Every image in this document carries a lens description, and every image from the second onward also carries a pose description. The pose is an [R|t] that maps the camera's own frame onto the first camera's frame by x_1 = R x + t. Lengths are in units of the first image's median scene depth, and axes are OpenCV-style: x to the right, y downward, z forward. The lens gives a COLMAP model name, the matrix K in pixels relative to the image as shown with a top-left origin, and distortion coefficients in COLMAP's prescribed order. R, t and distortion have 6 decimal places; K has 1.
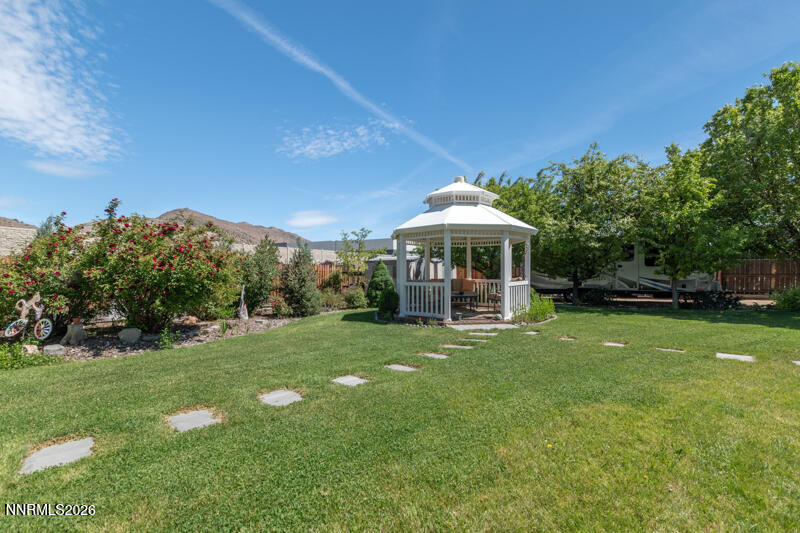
lens RADIAL K [[353.7, 0, 401.1], [0, 353.7, 271.1], [0, 0, 1]] dist [0.007164, -0.002883]
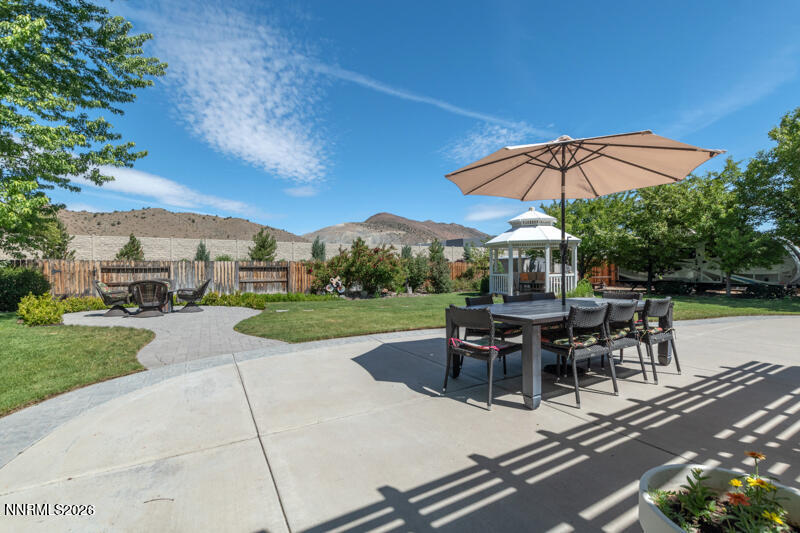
lens RADIAL K [[353.7, 0, 402.6], [0, 353.7, 267.3], [0, 0, 1]] dist [0.007164, -0.002883]
pose [[0.881041, -0.001782, -0.473036, 0.357554], [0.005769, 0.999959, 0.006978, -0.012156], [0.473005, -0.008877, 0.881015, -0.579575]]
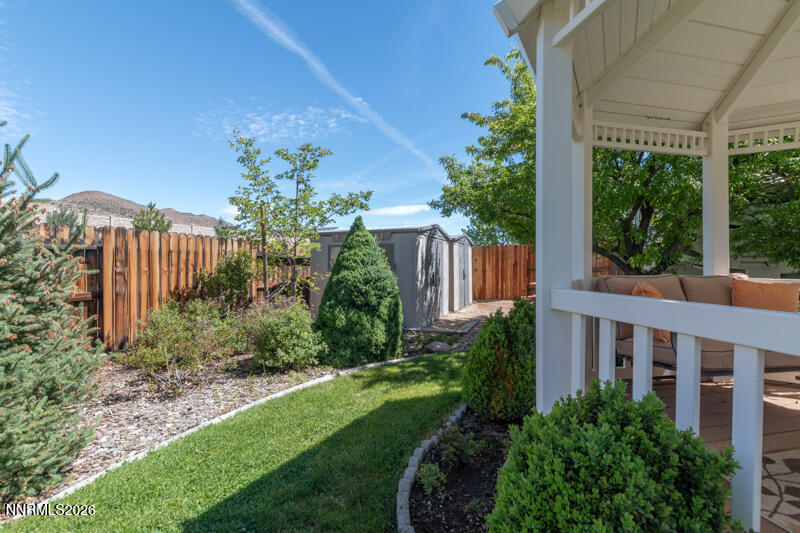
lens RADIAL K [[353.7, 0, 396.1], [0, 353.7, 270.8], [0, 0, 1]] dist [0.007164, -0.002883]
pose [[0.988445, 0.010457, 0.151219, -0.090991], [-0.012792, 0.999813, 0.014479, 0.016471], [-0.151039, -0.016246, 0.988394, 0.796216]]
